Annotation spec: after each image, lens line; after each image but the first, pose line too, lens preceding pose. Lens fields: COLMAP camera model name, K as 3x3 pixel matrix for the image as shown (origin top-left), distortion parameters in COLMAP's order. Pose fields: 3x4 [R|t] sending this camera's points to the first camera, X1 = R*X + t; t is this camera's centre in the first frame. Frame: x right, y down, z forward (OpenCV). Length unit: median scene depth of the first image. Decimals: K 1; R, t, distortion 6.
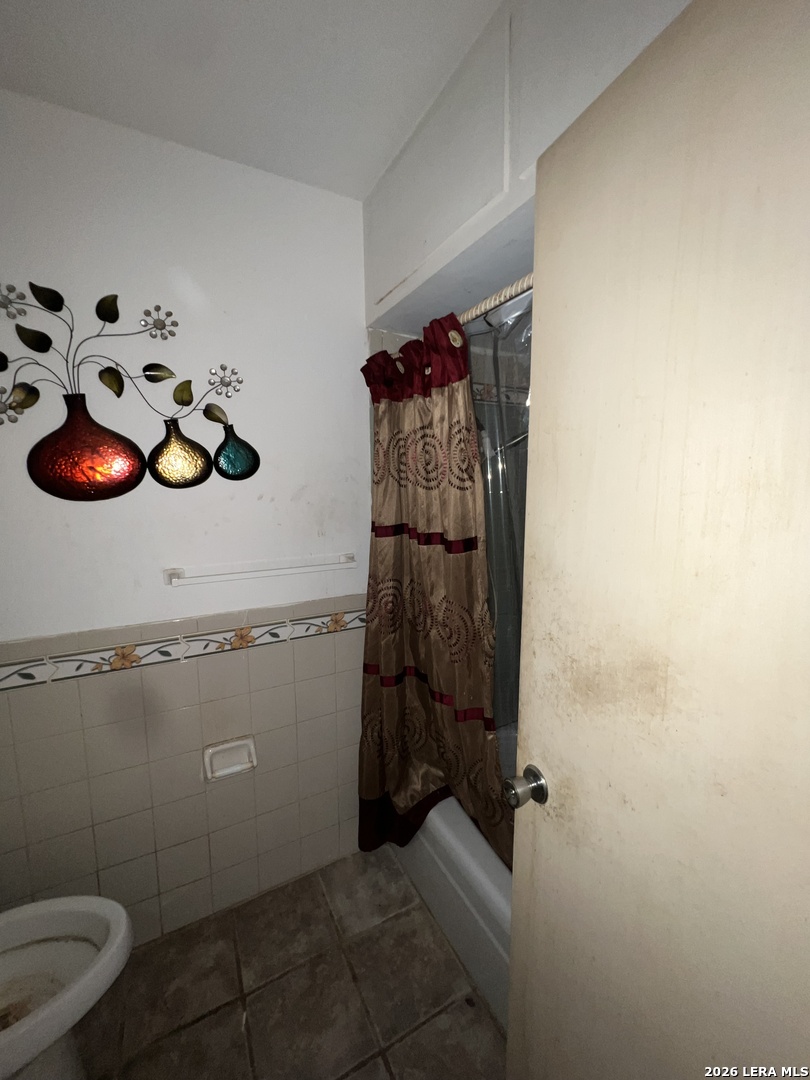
lens RADIAL K [[433.4, 0, 405.0], [0, 433.4, 540.0], [0, 0, 1]] dist [-0.001447, 0.000003]
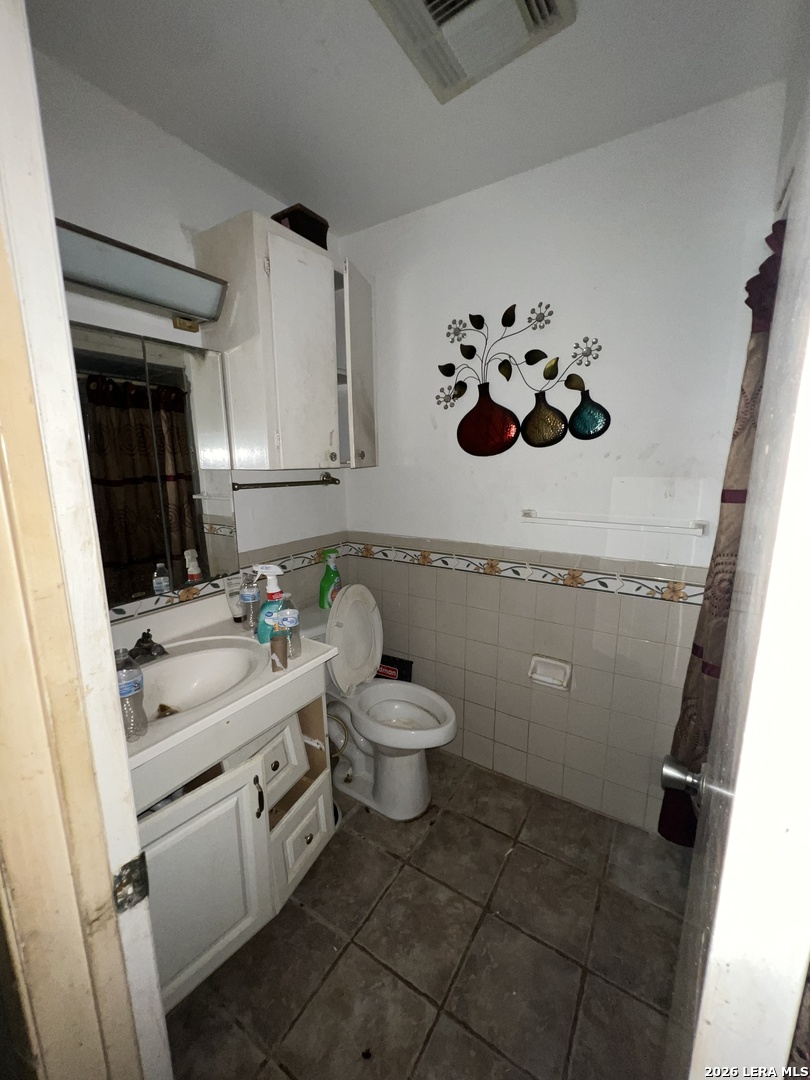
lens RADIAL K [[433.4, 0, 405.0], [0, 433.4, 540.0], [0, 0, 1]] dist [-0.001447, 0.000003]
pose [[0.488266, 0.168274, -0.856318, 0.423255], [-0.109413, 0.985295, 0.131232, 0.025841], [0.865809, 0.029617, 0.499498, 0.029948]]
